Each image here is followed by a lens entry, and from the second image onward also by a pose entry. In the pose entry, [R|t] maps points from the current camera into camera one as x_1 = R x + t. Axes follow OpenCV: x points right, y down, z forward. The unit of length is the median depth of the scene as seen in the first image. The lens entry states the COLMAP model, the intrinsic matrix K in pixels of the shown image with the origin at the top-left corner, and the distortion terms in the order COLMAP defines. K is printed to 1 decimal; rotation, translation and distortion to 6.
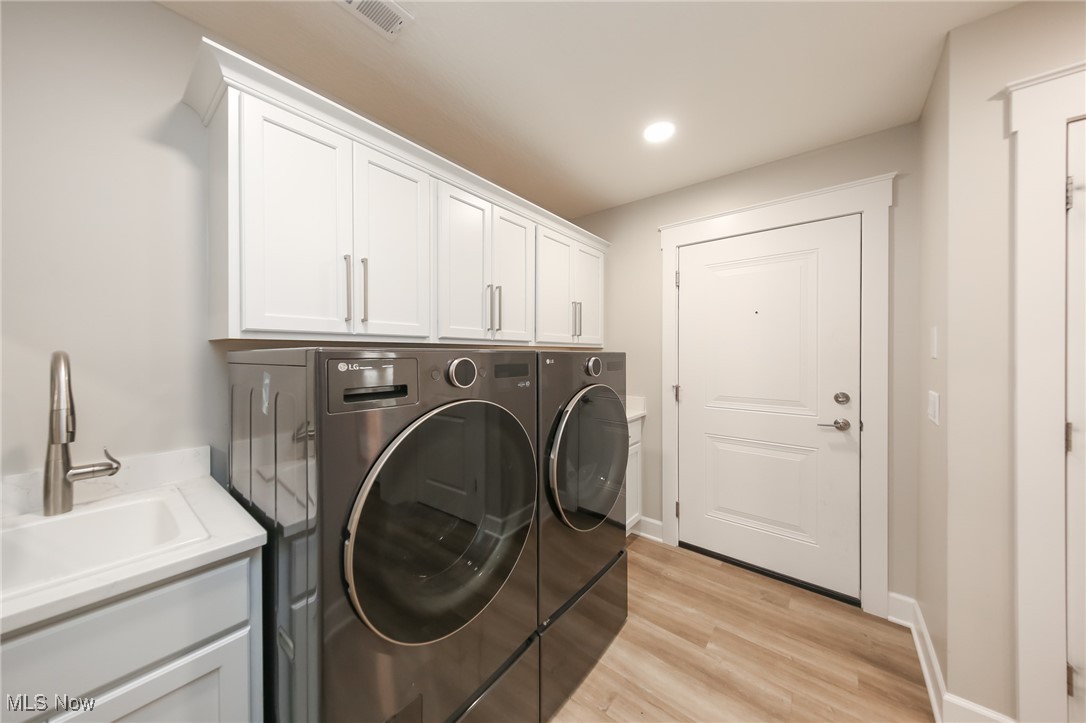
lens RADIAL K [[339.1, 0, 528.2], [0, 339.1, 357.9], [0, 0, 1]] dist [0.001148, 0.000014]
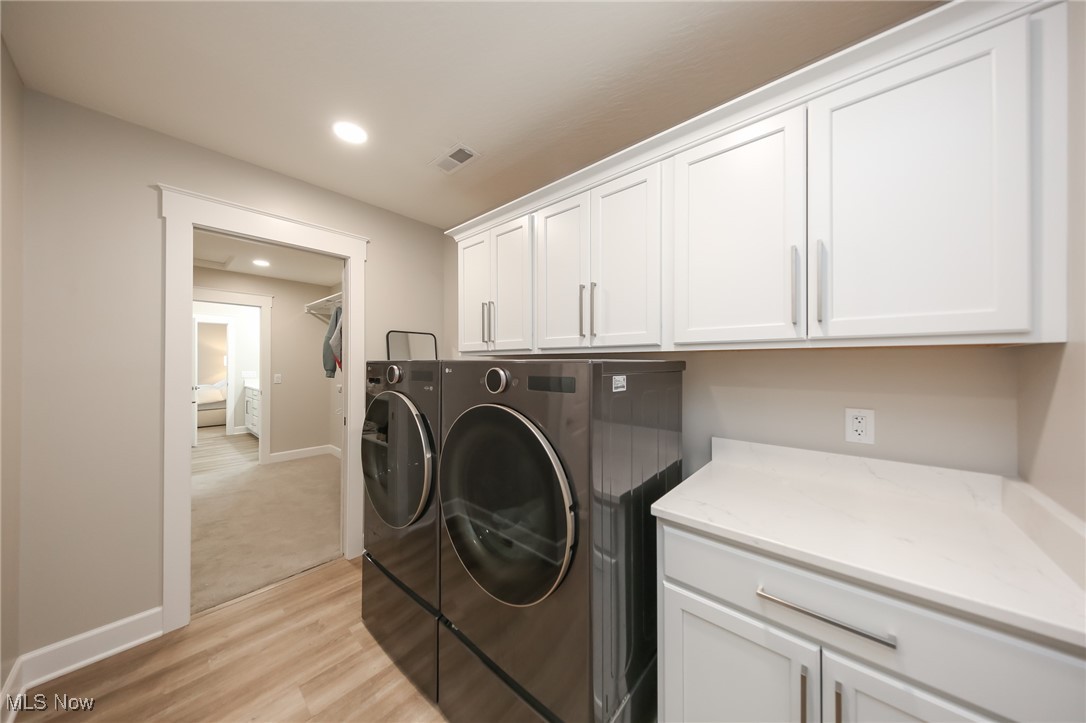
lens RADIAL K [[339.1, 0, 528.2], [0, 339.1, 357.9], [0, 0, 1]] dist [0.001148, 0.000014]
pose [[-0.024747, -0.011236, -0.999631, 0.865456], [-0.014476, 0.999836, -0.010880, -0.016838], [0.999589, 0.014202, -0.024906, 0.997336]]
